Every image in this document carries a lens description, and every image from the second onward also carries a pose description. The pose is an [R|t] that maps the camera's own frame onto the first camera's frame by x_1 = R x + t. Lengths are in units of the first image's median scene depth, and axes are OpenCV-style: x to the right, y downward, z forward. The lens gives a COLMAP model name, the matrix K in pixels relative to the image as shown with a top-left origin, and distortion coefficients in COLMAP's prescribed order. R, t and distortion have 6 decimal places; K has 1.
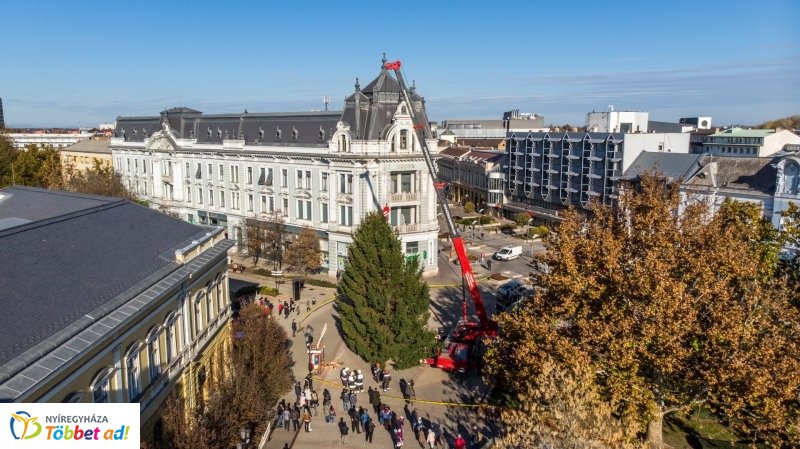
lens RADIAL K [[570.9, 0, 400.0], [0, 570.9, 224.5], [0, 0, 1]] dist [0.030343, 0.000062]
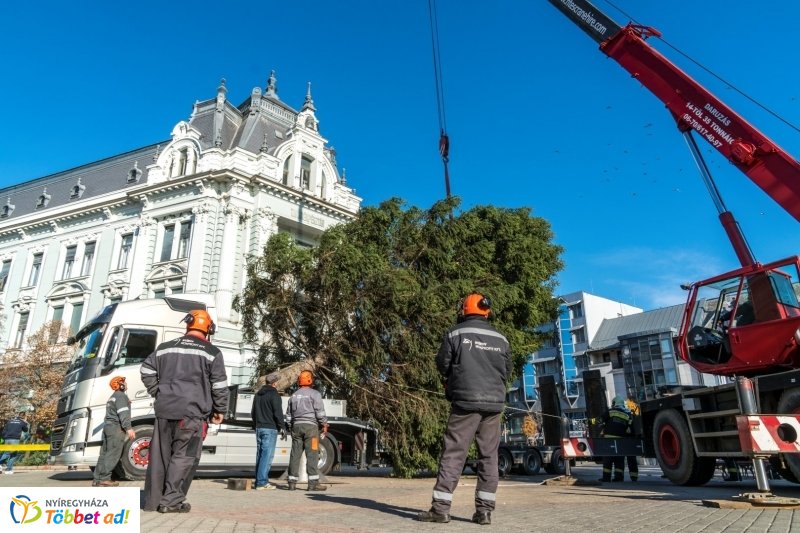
lens RADIAL K [[546.7, 0, 400.0], [0, 546.7, 266.5], [0, 0, 1]] dist [-0.014951, 0.009052]
pose [[0.953167, 0.094131, 0.287423, -0.045806], [0.053174, 0.883374, -0.465643, 0.159780], [-0.297733, 0.459119, 0.836998, 0.582202]]
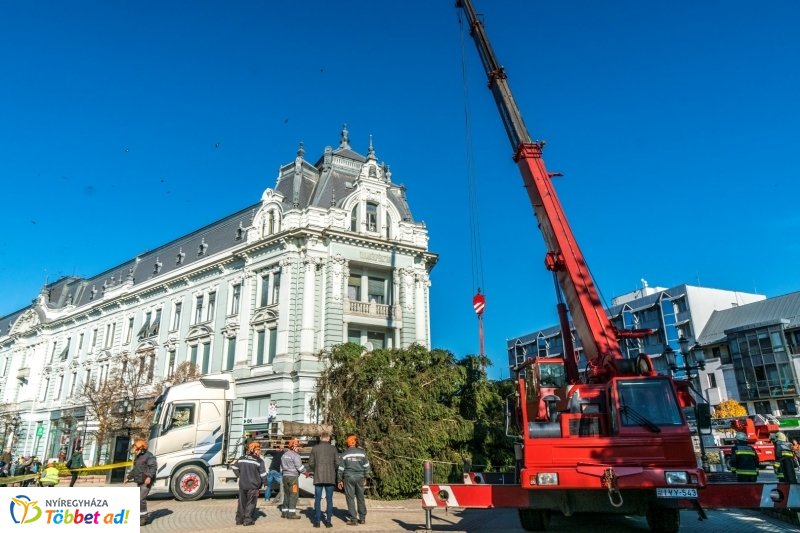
lens RADIAL K [[546.7, 0, 400.0], [0, 546.7, 266.5], [0, 0, 1]] dist [-0.014951, 0.009052]
pose [[0.999087, -0.000776, 0.042704, 0.010807], [0.020465, 0.886286, -0.462686, 0.159424], [-0.037489, 0.463137, 0.885493, 0.502975]]
